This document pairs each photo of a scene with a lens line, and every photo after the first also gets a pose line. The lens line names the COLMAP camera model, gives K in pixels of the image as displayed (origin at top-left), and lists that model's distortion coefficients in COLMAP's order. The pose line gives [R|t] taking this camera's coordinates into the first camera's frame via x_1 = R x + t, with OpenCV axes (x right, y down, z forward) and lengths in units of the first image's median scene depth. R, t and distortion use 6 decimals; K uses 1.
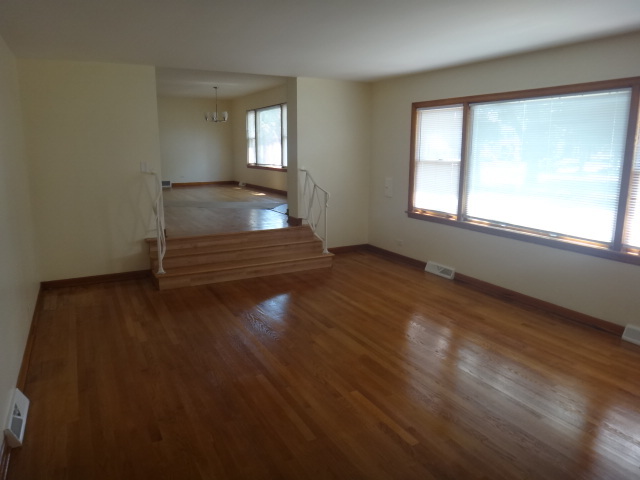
lens RADIAL K [[464.9, 0, 318.5], [0, 464.9, 239.0], [0, 0, 1]] dist [-0.011156, -0.000820]
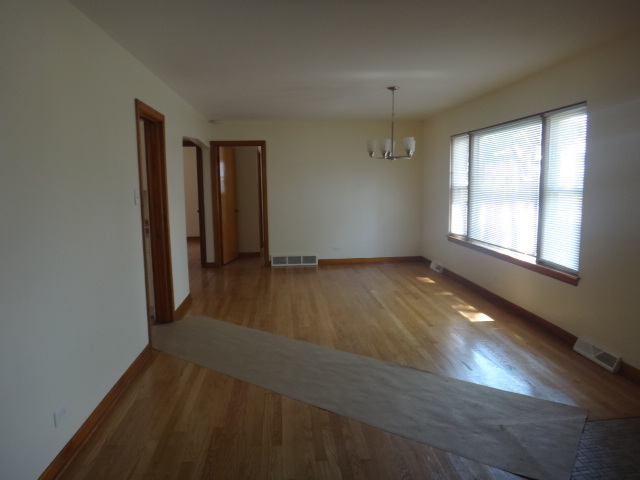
lens RADIAL K [[464.9, 0, 319.7], [0, 464.9, 239.7], [0, 0, 1]] dist [-0.011156, -0.000820]
pose [[0.923150, 0.036371, -0.382717, -0.087384], [-0.061788, 0.996610, -0.054325, -0.120438], [0.379443, 0.073798, 0.922267, 0.464525]]
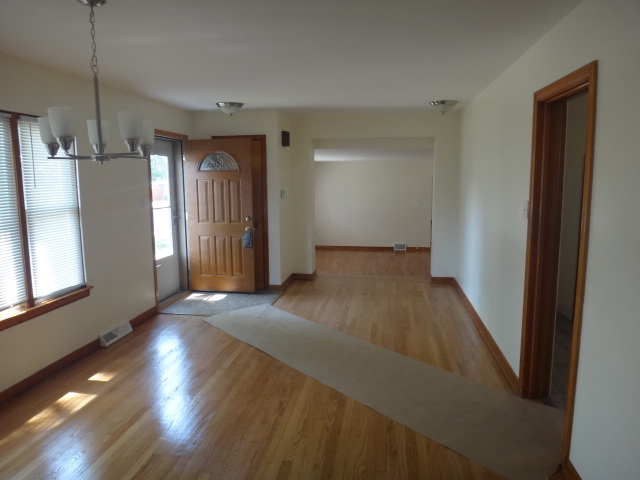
lens RADIAL K [[464.9, 0, 319.1], [0, 464.9, 240.7], [0, 0, 1]] dist [-0.011156, -0.000820]
pose [[-0.808353, -0.068810, 0.584663, -0.374437], [0.122449, 0.951772, 0.281313, -0.229258], [-0.575823, 0.298991, -0.760942, 0.971748]]
